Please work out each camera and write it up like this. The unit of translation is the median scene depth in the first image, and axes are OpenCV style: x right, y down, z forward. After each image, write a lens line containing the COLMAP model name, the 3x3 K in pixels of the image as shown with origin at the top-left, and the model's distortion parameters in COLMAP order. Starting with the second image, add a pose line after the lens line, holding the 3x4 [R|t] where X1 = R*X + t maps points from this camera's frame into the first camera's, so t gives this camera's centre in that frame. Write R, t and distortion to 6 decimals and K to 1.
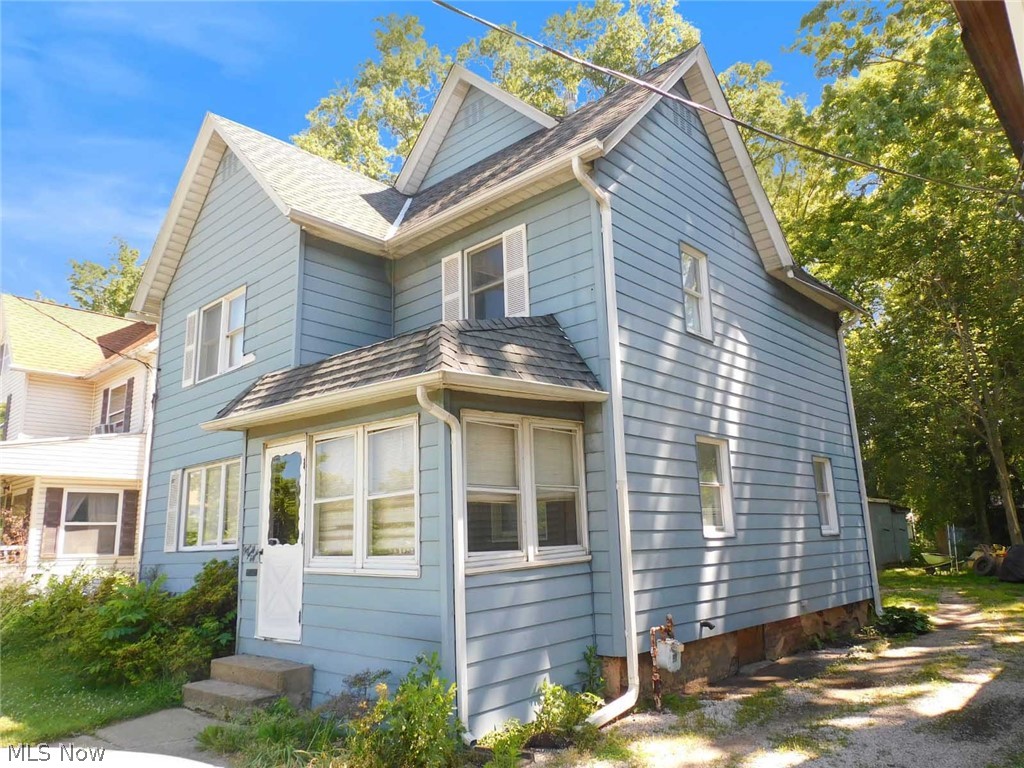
lens RADIAL K [[731.9, 0, 512.0], [0, 731.9, 384.0], [0, 0, 1]] dist [-0.005330, 0.002207]
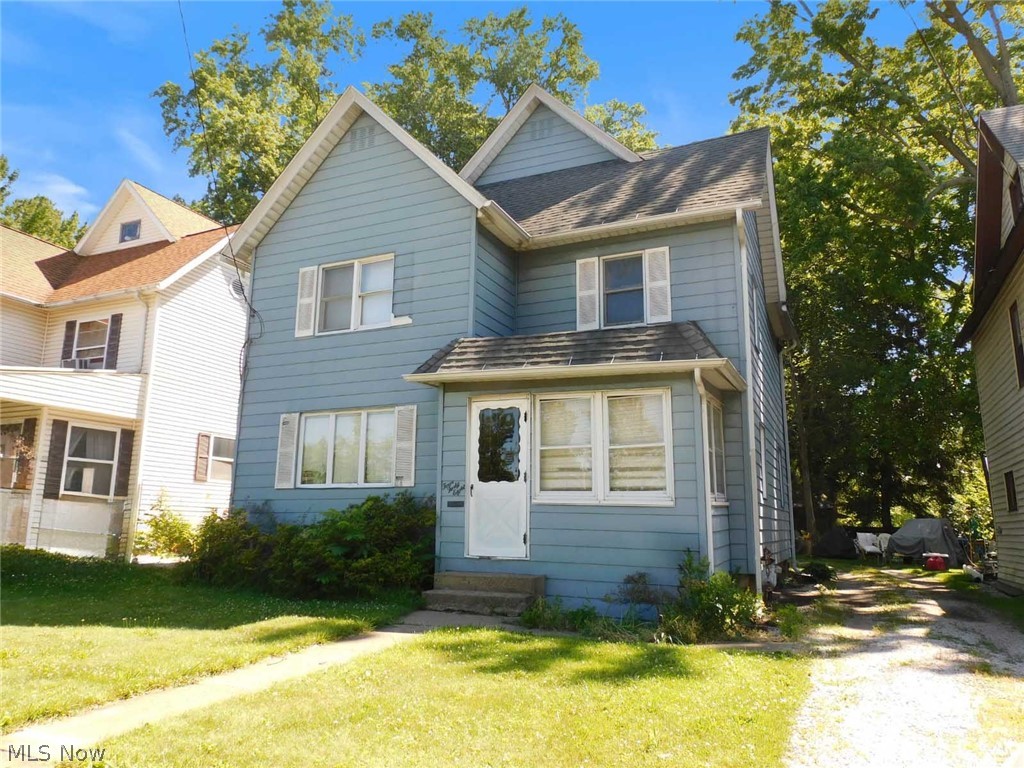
lens RADIAL K [[731.9, 0, 512.0], [0, 731.9, 384.0], [0, 0, 1]] dist [-0.005330, 0.002207]
pose [[0.945438, 0.102588, 0.309229, -0.628158], [-0.108876, 0.994050, 0.003097, 0.047303], [-0.307071, -0.036596, 0.950983, -0.148371]]
